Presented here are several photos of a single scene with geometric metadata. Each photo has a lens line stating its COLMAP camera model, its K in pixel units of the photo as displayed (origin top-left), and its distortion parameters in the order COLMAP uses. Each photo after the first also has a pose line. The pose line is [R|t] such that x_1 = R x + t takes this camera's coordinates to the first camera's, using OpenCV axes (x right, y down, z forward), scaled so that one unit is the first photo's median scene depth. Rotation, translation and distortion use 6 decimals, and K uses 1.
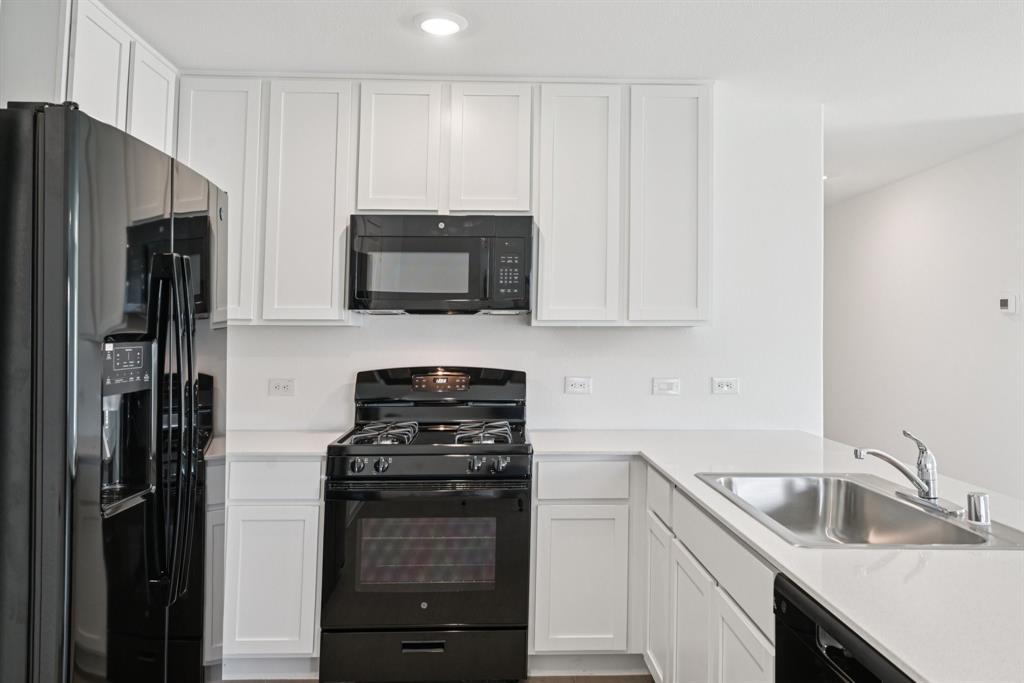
lens RADIAL K [[729.3, 0, 509.9], [0, 729.3, 323.7], [0, 0, 1]] dist [0.006741, 0.003691]
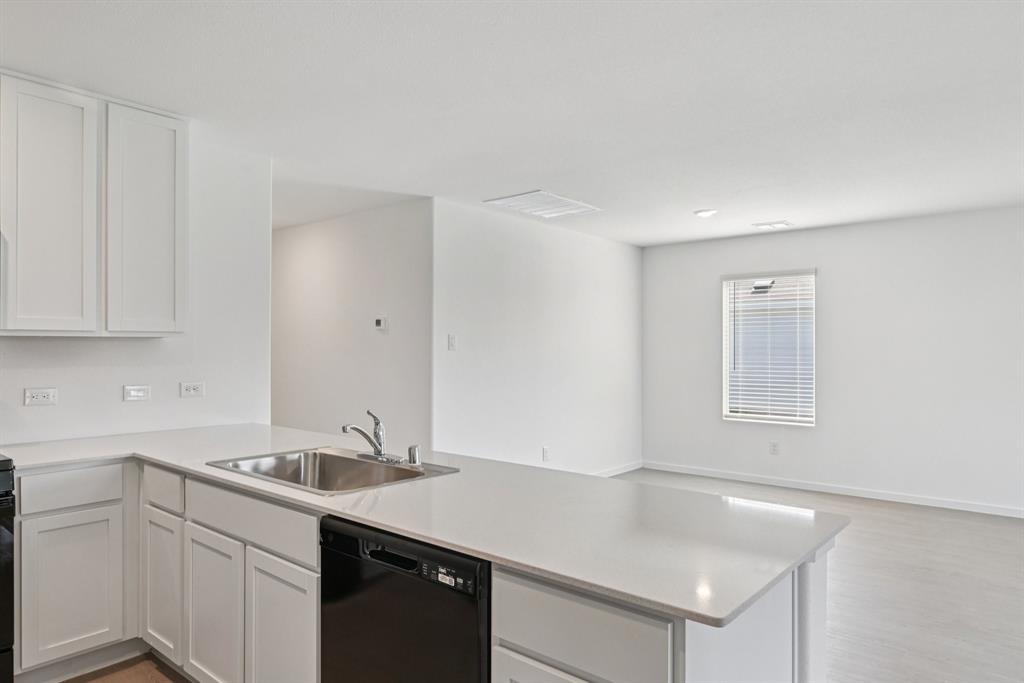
lens RADIAL K [[638.3, 0, 509.8], [0, 638.3, 343.1], [0, 0, 1]] dist [-0.007943, -0.003103]
pose [[0.657113, 0.001526, 0.753791, -0.167250], [-0.013357, 0.999865, 0.009621, -0.004123], [-0.753674, -0.016391, 0.657044, -0.036848]]
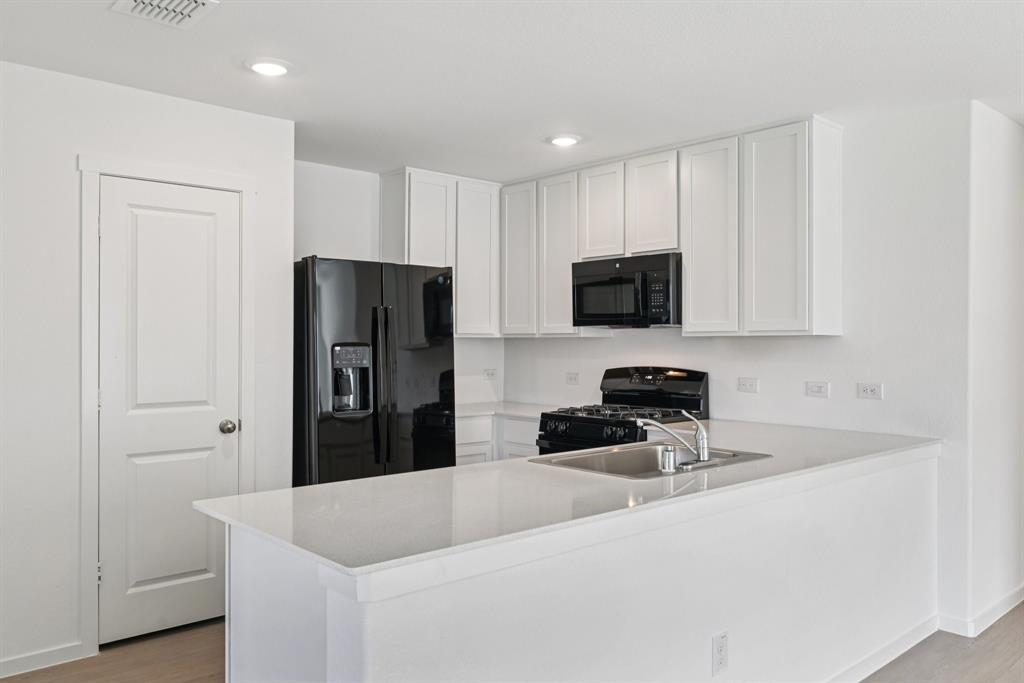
lens RADIAL K [[741.8, 0, 510.5], [0, 741.8, 346.7], [0, 0, 1]] dist [-0.021283, -0.000171]
pose [[0.650263, 0.003542, -0.759701, 1.091778], [0.012924, 0.999793, 0.015724, -0.003632], [0.759599, -0.020043, 0.650083, -0.117644]]
